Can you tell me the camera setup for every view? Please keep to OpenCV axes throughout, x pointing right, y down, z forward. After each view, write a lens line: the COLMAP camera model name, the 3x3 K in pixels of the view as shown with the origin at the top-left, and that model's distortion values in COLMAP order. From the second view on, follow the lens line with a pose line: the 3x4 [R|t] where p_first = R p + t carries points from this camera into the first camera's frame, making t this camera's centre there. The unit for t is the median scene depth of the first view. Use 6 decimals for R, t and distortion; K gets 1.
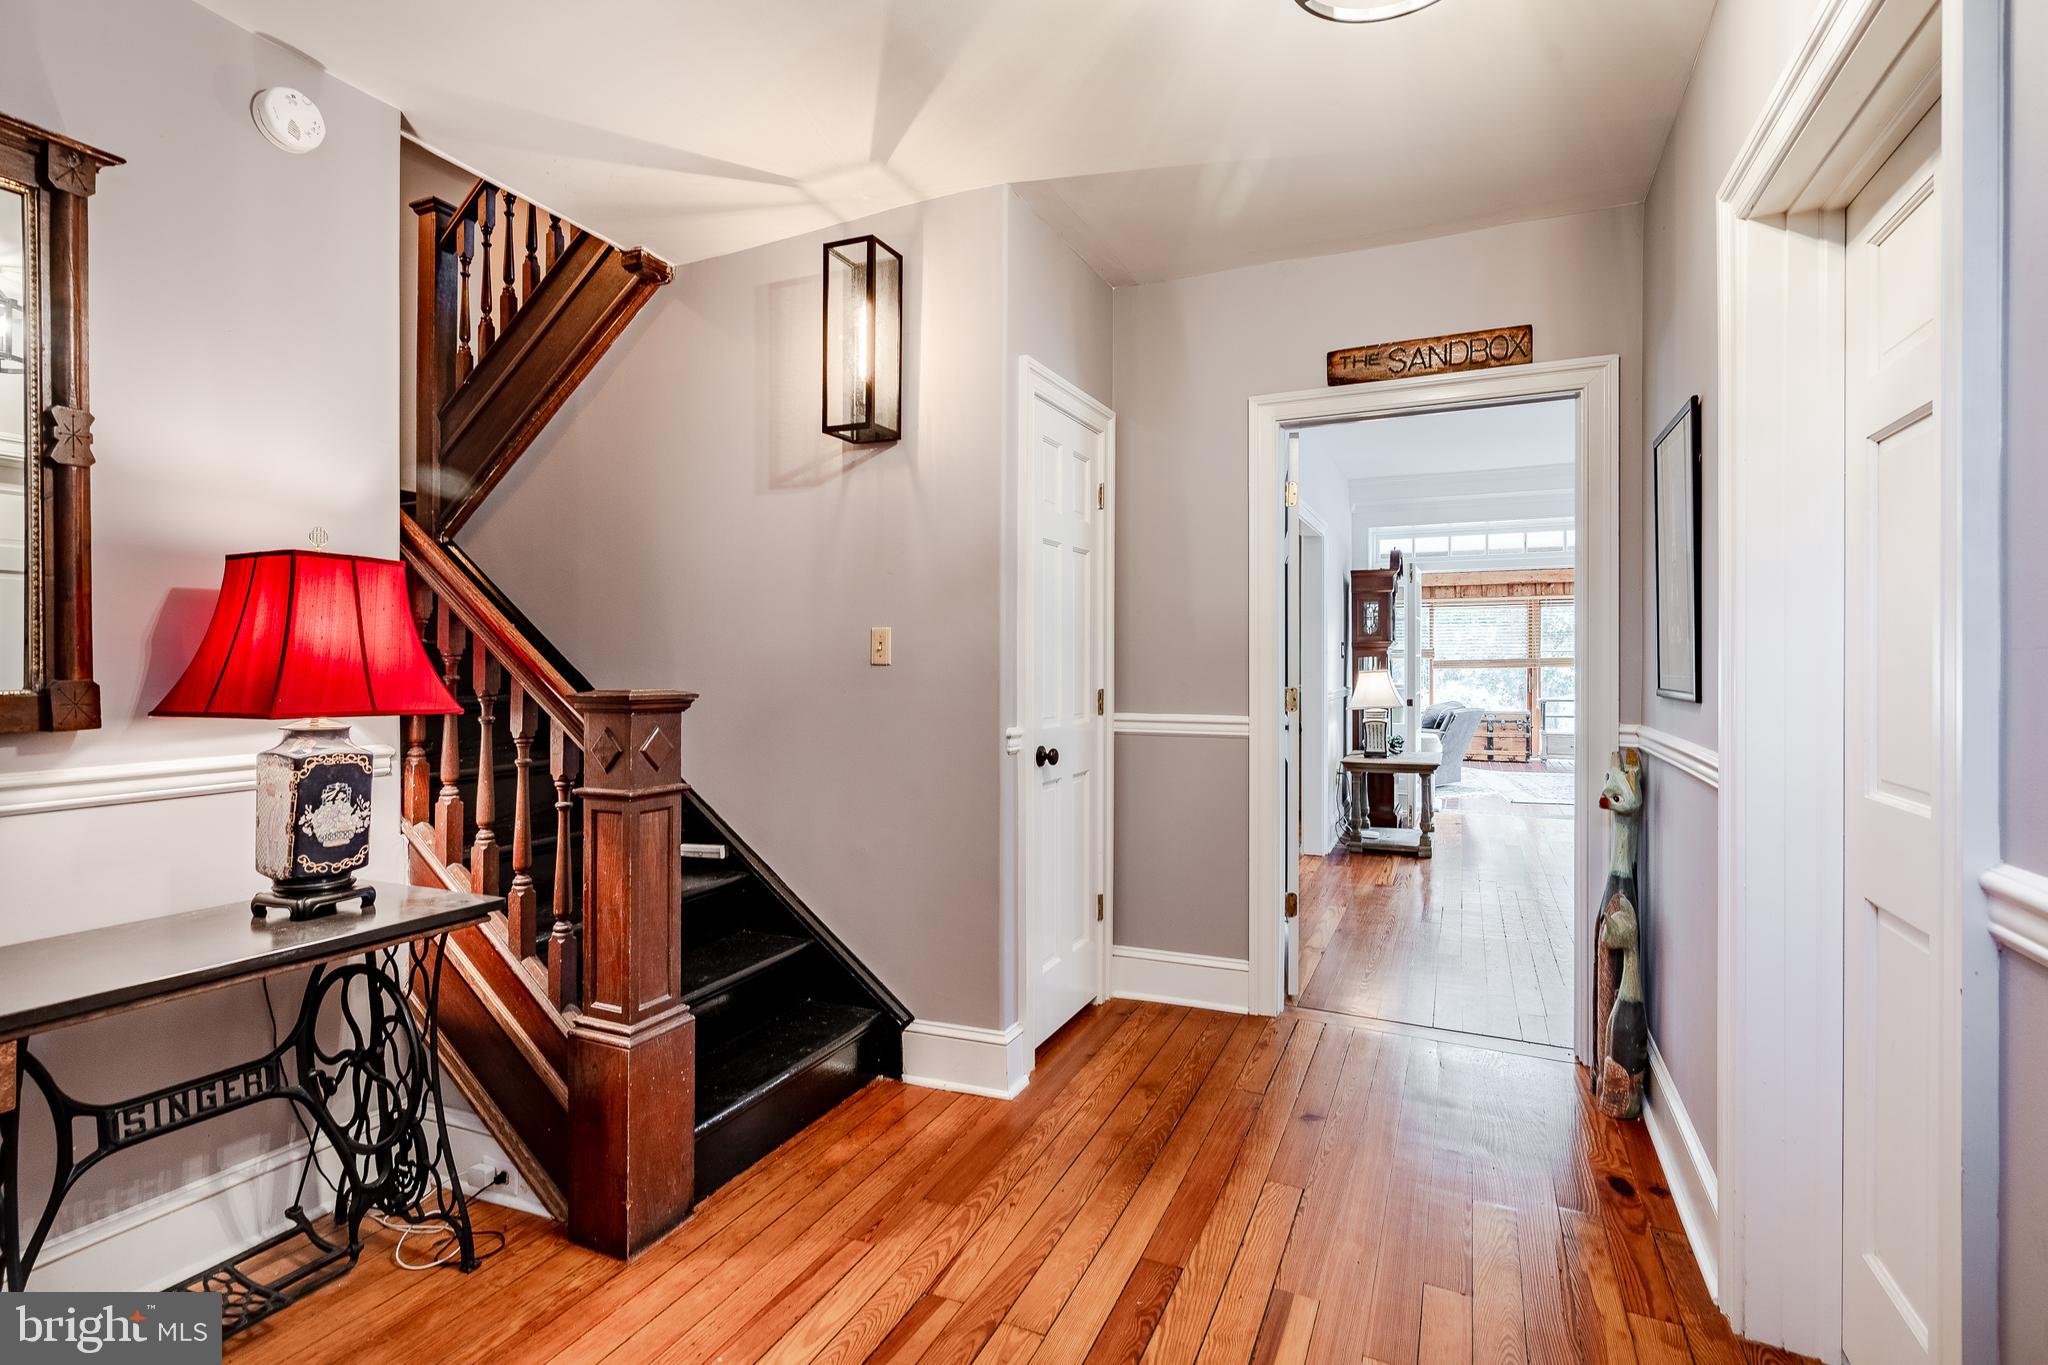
lens RADIAL K [[930.4, 0, 1024.8], [0, 930.4, 666.6], [0, 0, 1]] dist [-0.002942, 0.000518]
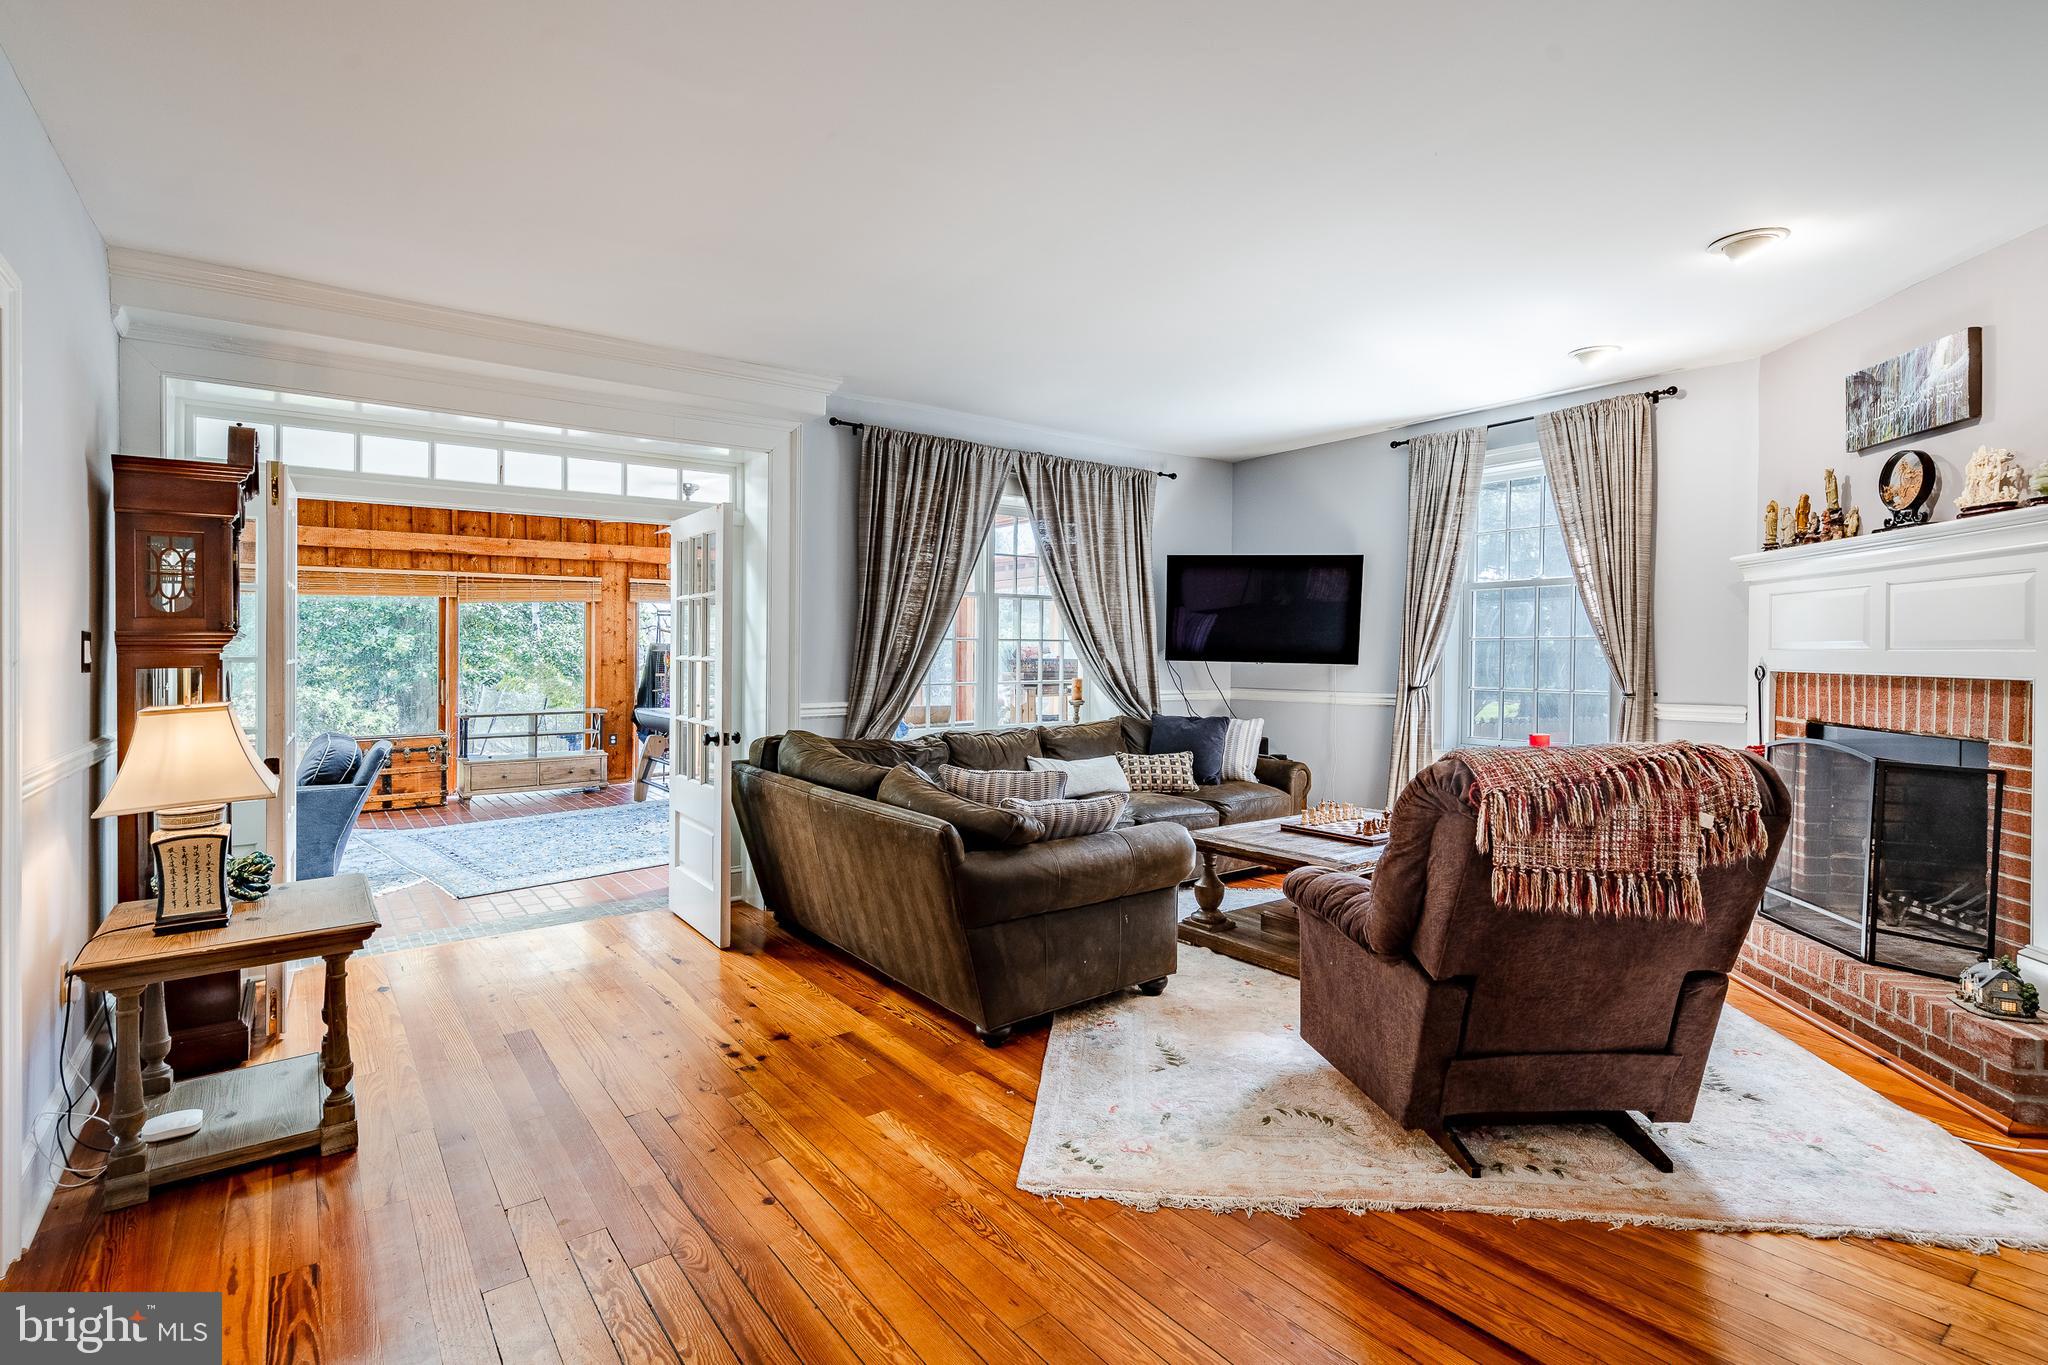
lens RADIAL K [[986.1, 0, 1024.4], [0, 986.1, 649.3], [0, 0, 1]] dist [0.001165, 0.000516]
pose [[0.476009, 0.001320, 0.879439, 0.156421], [0.007695, 0.999954, -0.005666, -0.013267], [-0.879407, 0.009465, 0.475977, 0.431838]]
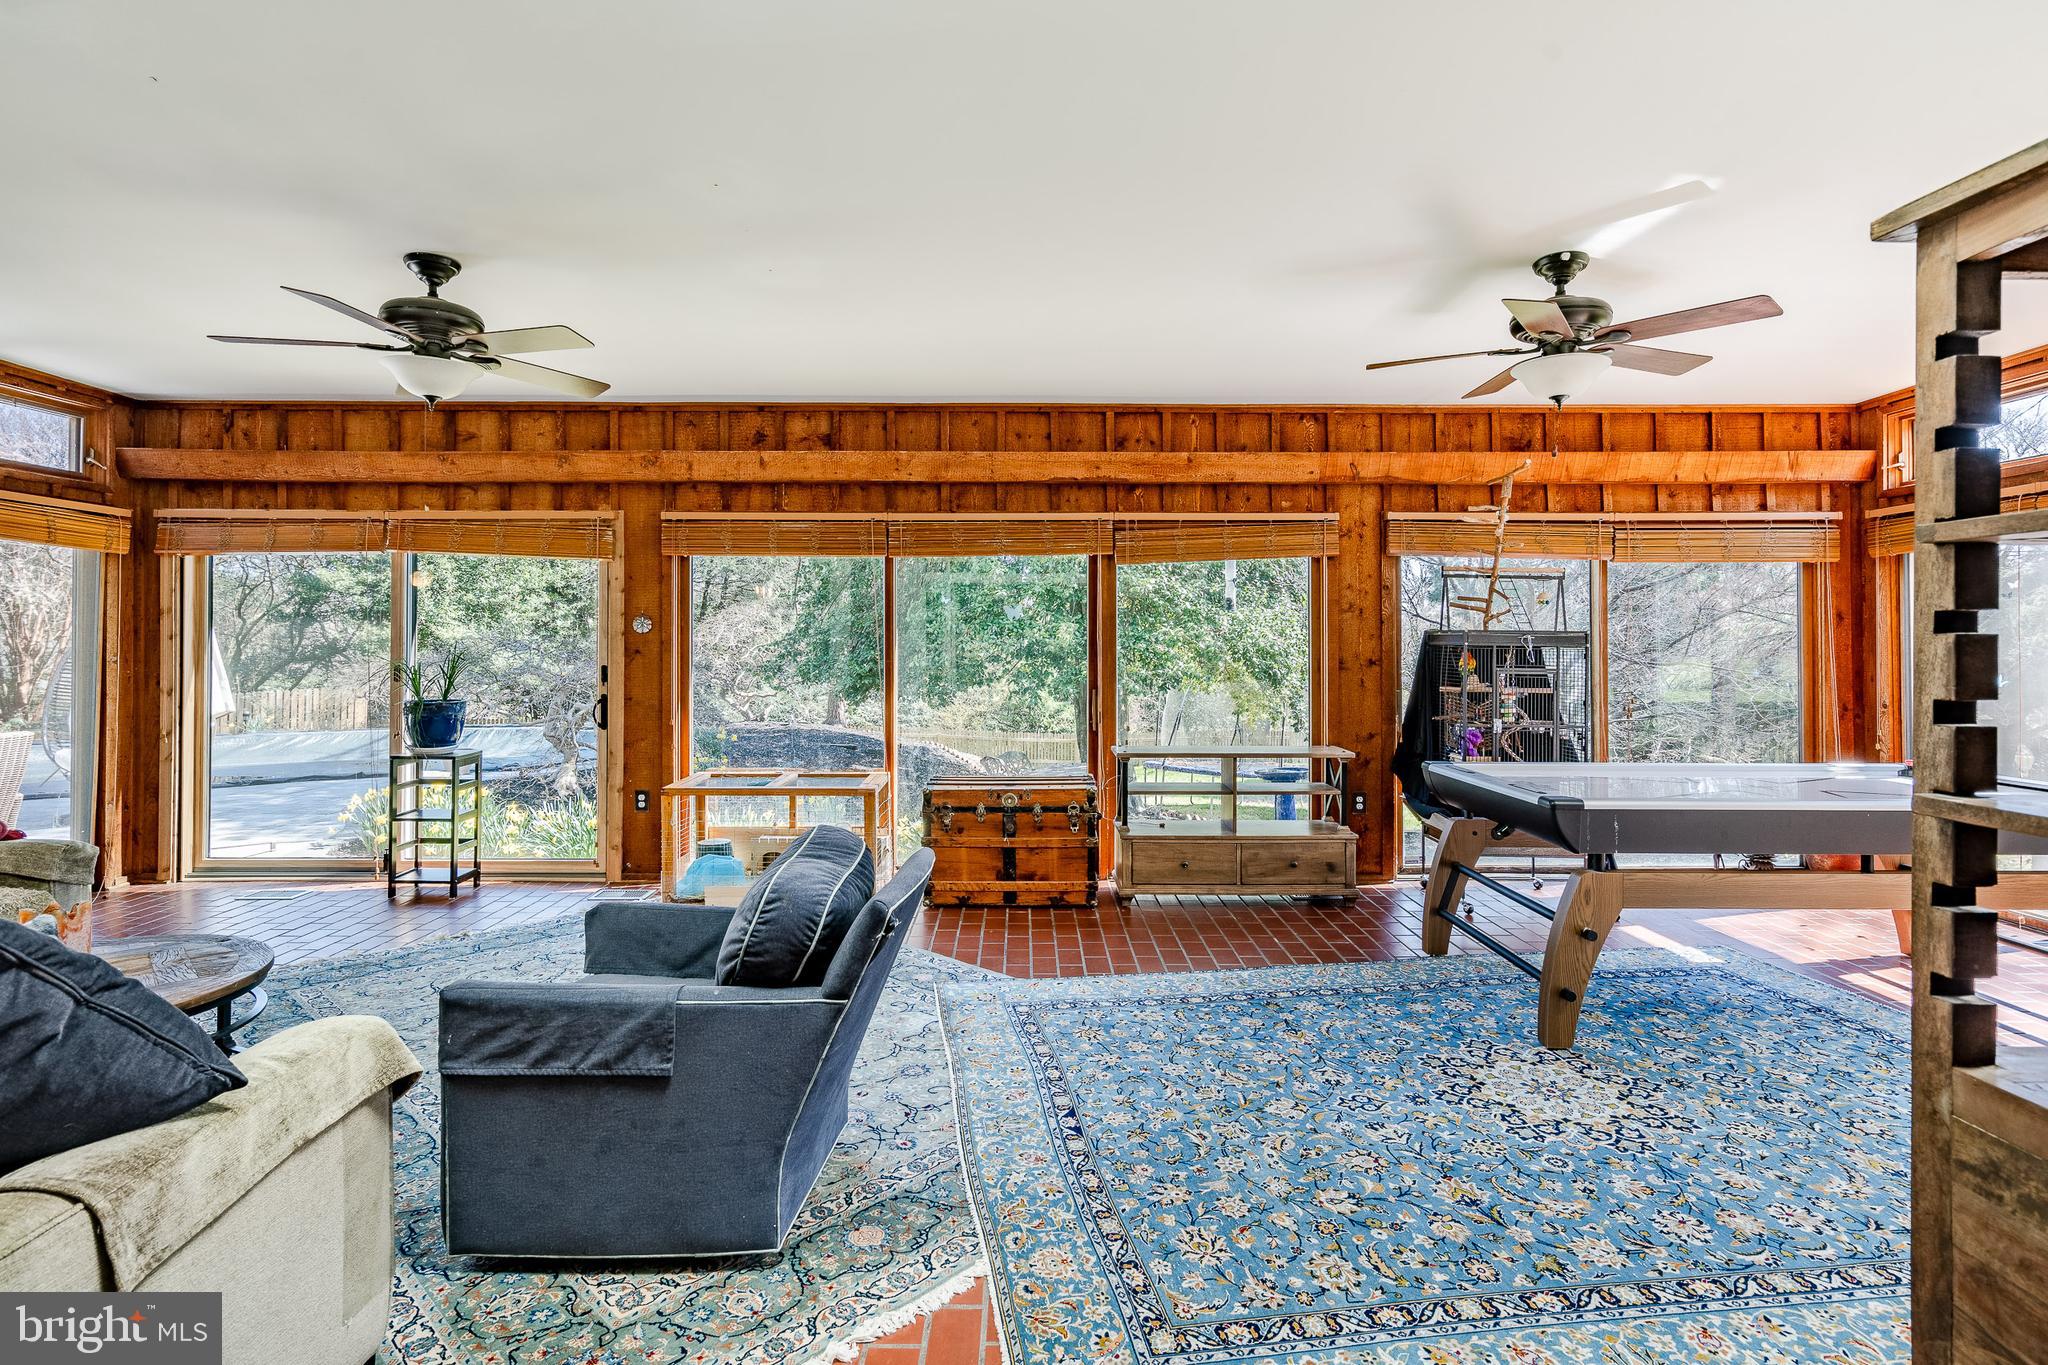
lens RADIAL K [[1050.0, 0, 1019.1], [0, 1050.0, 630.5], [0, 0, 1]] dist [0.003813, 0.000274]
pose [[0.907329, 0.008094, 0.420343, 0.532225], [0.002185, 0.999710, -0.023965, -0.014378], [-0.420416, 0.022662, 0.907049, 0.992942]]
